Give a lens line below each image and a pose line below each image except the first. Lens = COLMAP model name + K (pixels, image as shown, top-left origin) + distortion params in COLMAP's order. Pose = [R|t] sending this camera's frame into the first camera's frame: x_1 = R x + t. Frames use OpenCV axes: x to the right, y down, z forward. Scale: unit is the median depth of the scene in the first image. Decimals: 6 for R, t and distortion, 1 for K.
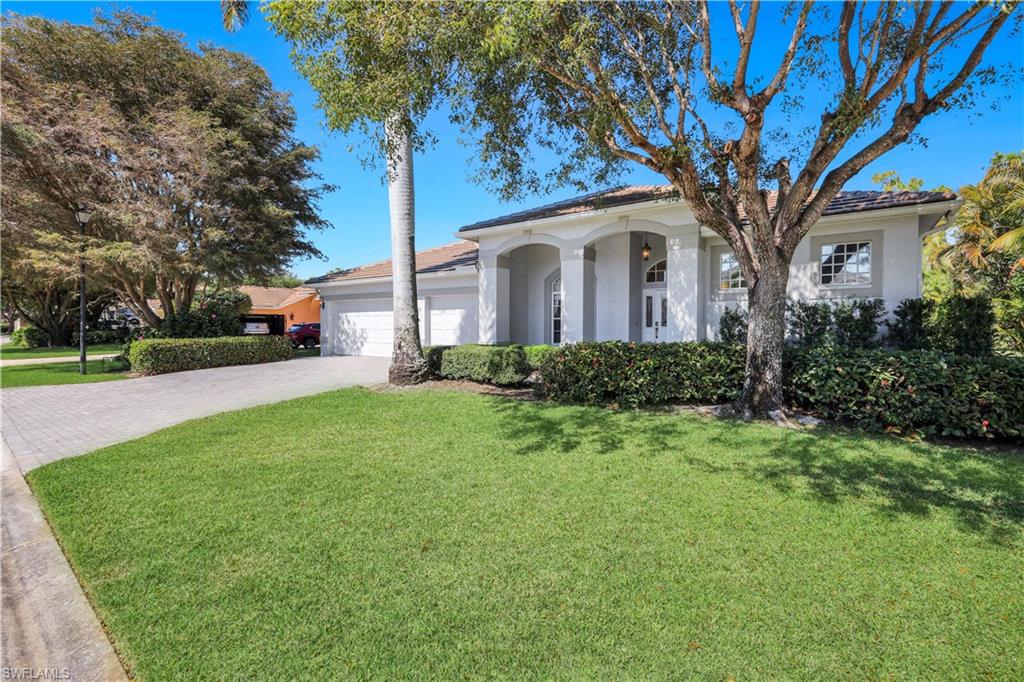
lens RADIAL K [[446.0, 0, 510.3], [0, 446.0, 326.9], [0, 0, 1]] dist [-0.001929, -0.000229]
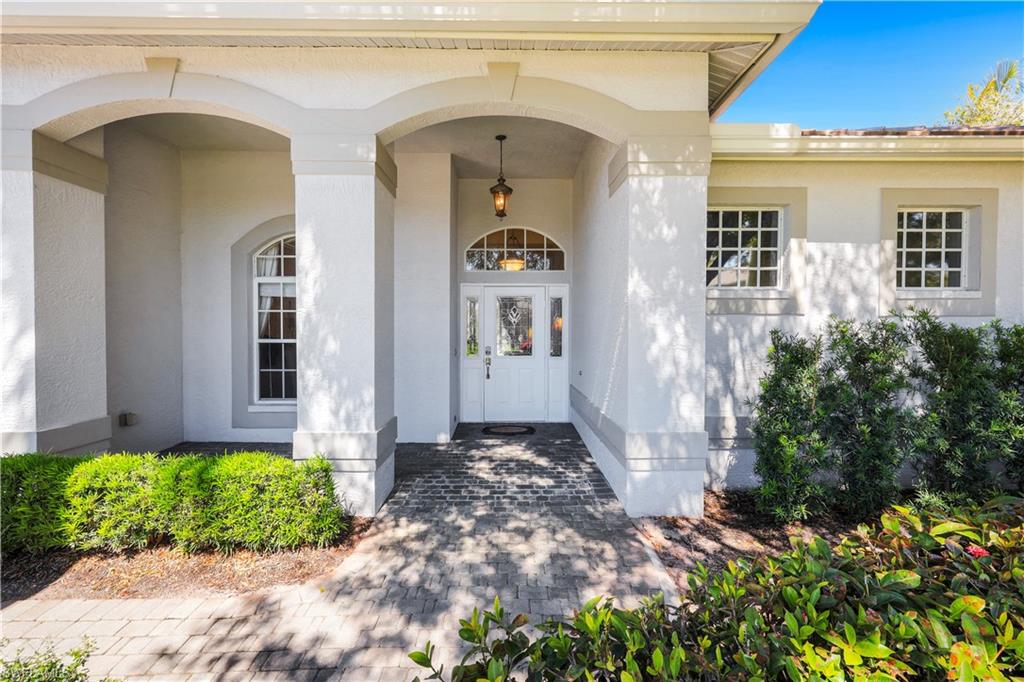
lens RADIAL K [[446.0, 0, 510.3], [0, 446.0, 326.9], [0, 0, 1]] dist [-0.001929, -0.000229]
pose [[0.797565, -0.011307, 0.603128, 0.037795], [0.007477, 0.999933, 0.008859, -0.037998], [-0.603187, -0.002556, 0.797596, 0.594410]]
